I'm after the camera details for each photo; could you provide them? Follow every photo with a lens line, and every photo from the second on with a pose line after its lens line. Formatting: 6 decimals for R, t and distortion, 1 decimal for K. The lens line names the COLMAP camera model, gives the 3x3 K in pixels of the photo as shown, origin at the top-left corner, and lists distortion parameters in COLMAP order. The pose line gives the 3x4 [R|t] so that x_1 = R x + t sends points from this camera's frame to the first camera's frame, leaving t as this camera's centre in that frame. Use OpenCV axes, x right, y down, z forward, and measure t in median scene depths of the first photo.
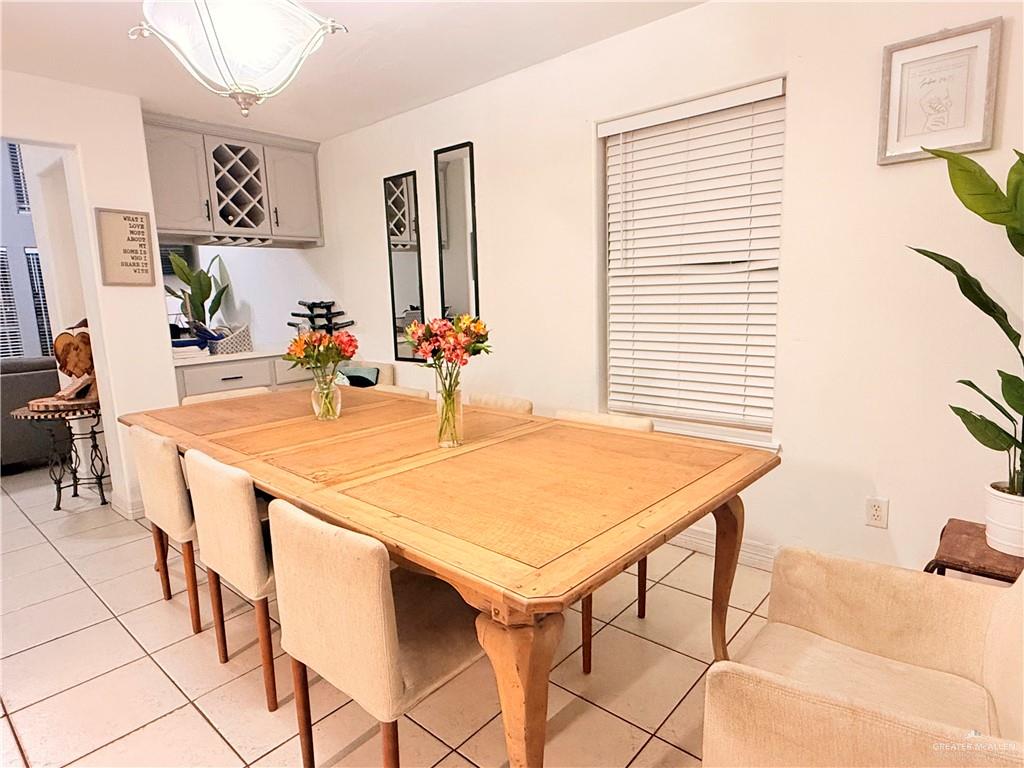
lens RADIAL K [[563.9, 0, 514.2], [0, 563.9, 384.6], [0, 0, 1]] dist [-0.002337, -0.002062]
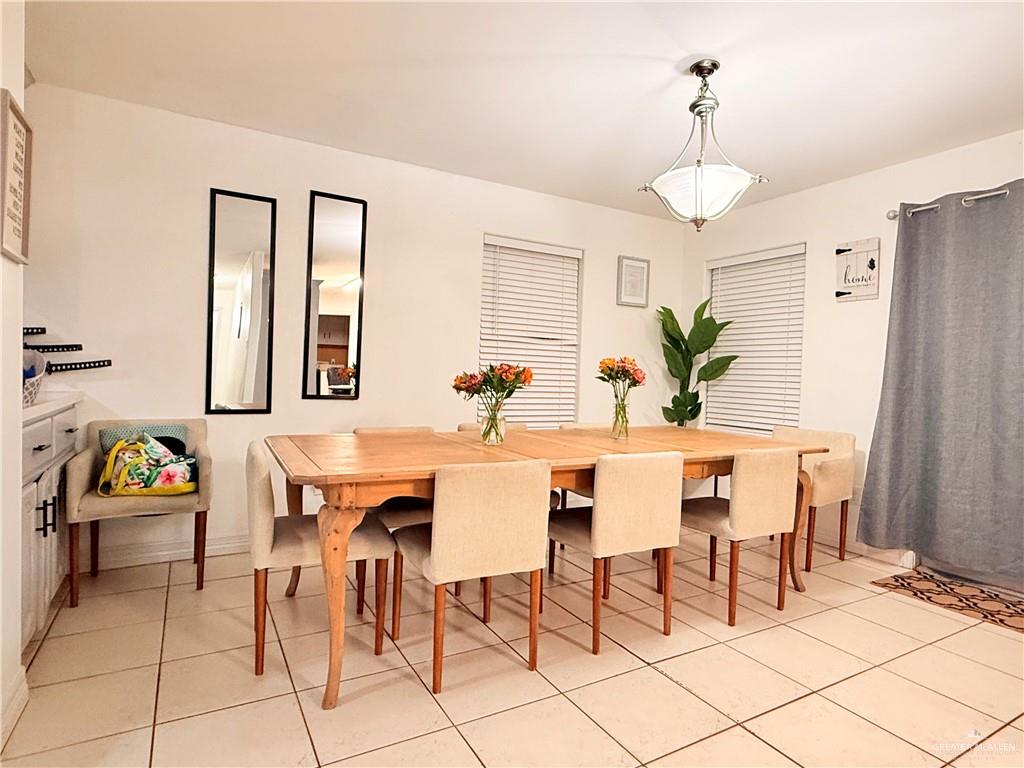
lens RADIAL K [[563.9, 0, 512.3], [0, 563.9, 386.8], [0, 0, 1]] dist [-0.002337, -0.002062]
pose [[0.336843, 0.019277, 0.941363, -1.245203], [0.108756, 0.992302, -0.059236, 0.018337], [-0.935259, 0.122333, 0.332153, 0.535245]]
